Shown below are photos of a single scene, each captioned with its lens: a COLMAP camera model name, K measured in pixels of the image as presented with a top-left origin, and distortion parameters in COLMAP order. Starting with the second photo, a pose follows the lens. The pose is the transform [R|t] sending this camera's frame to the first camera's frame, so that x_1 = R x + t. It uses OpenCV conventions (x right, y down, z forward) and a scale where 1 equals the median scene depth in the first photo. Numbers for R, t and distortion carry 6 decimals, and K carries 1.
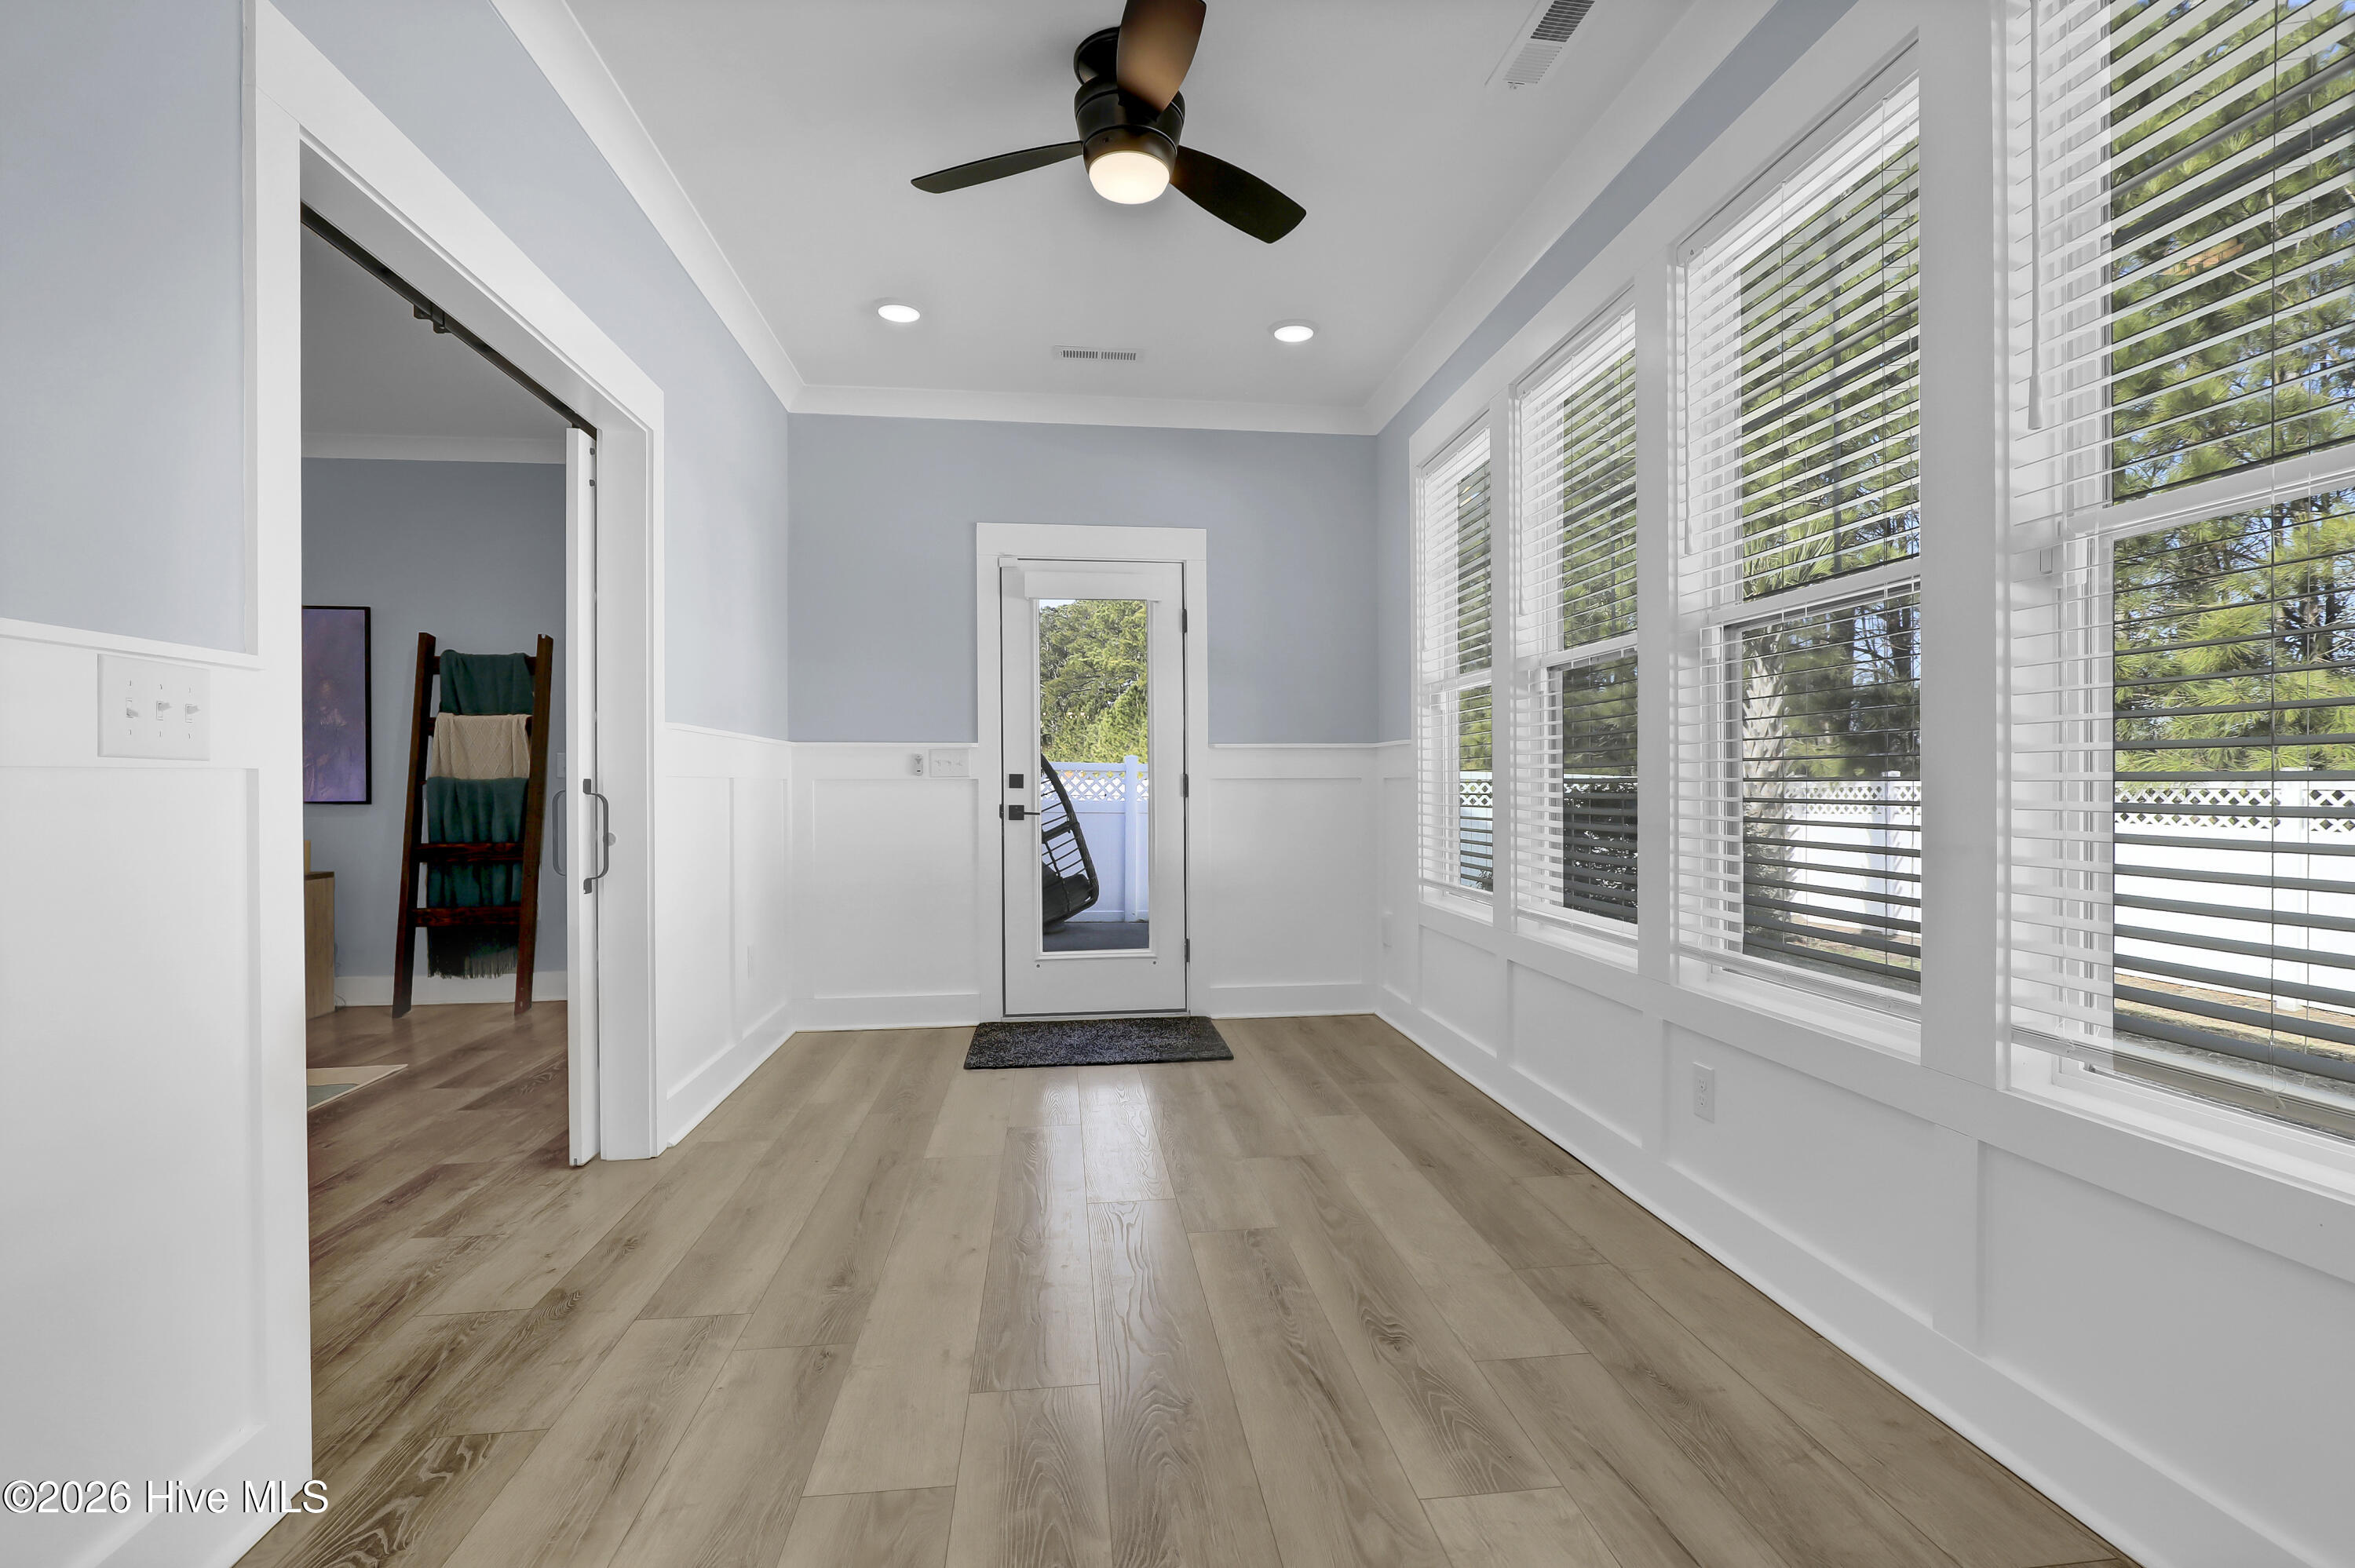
lens RADIAL K [[1102.2, 0, 1186.7], [0, 1102.2, 786.7], [0, 0, 1]] dist [-0.014987, -0.000423]
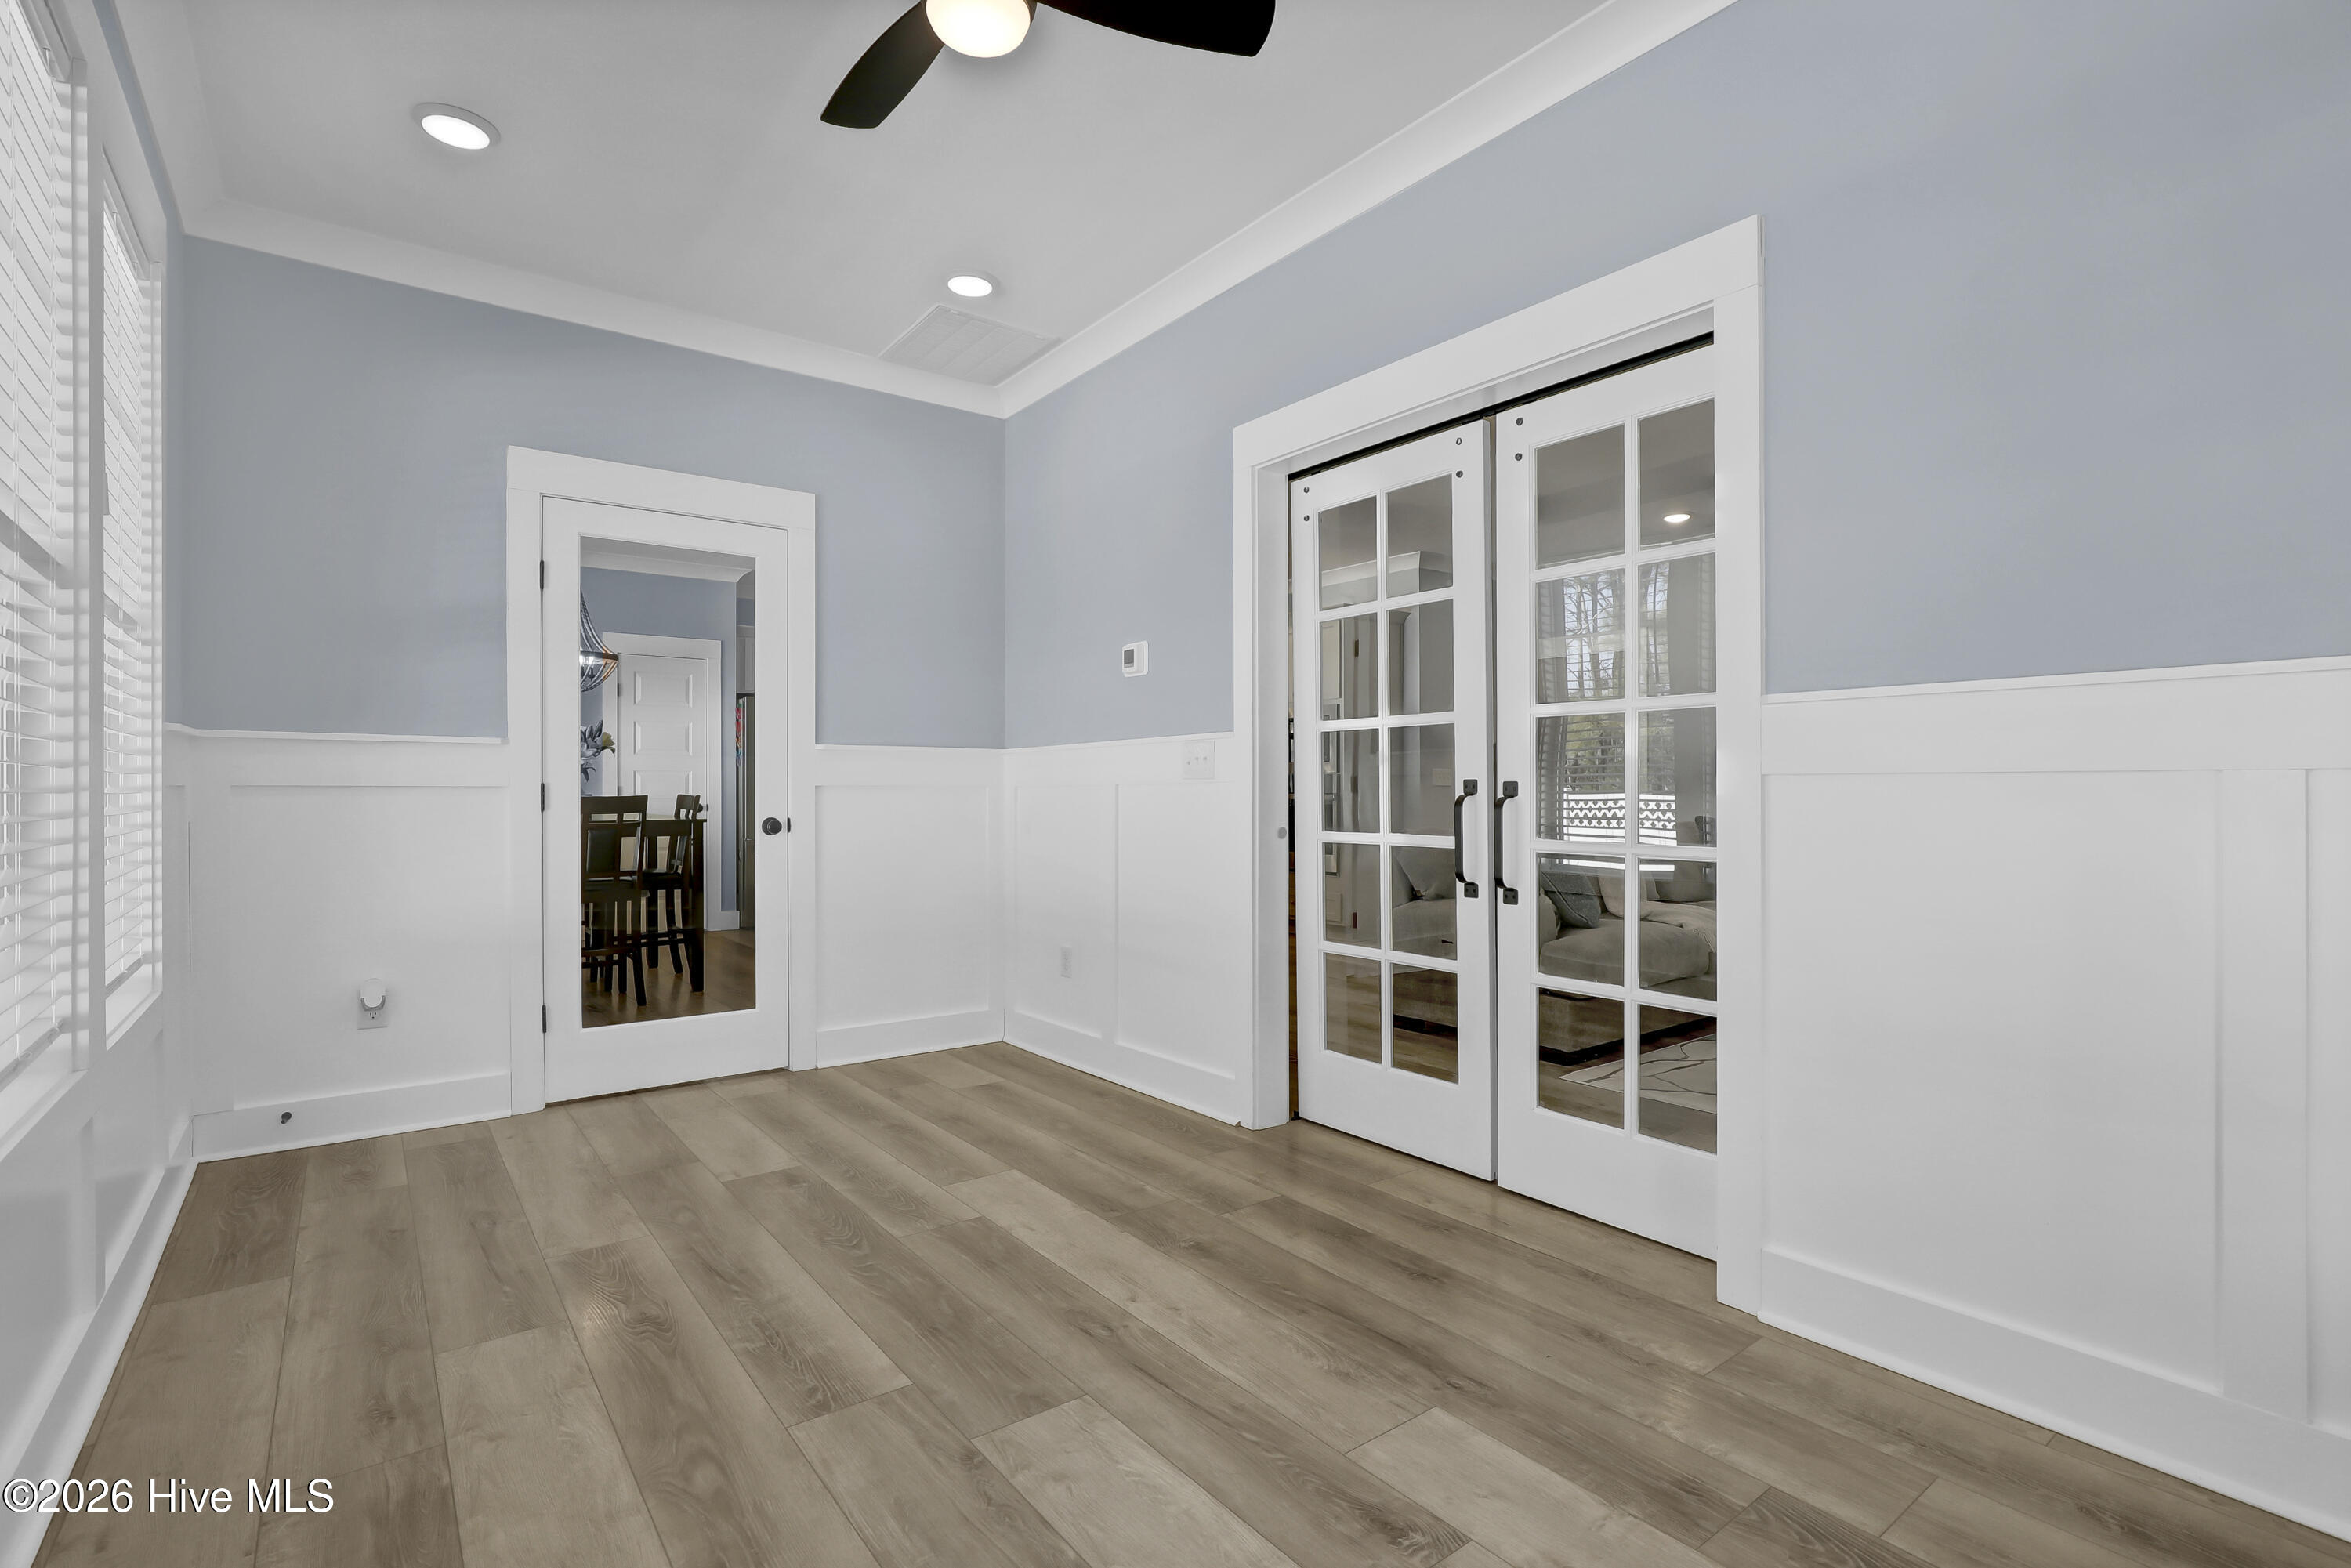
lens RADIAL K [[1100.5, 0, 1196.7], [0, 1100.5, 785.3], [0, 0, 1]] dist [-0.014987, -0.000423]
pose [[-0.857962, 0.003219, -0.513703, 0.361961], [0.004571, 0.999989, -0.001367, -0.005487], [0.513693, -0.003521, -0.857967, 2.900751]]
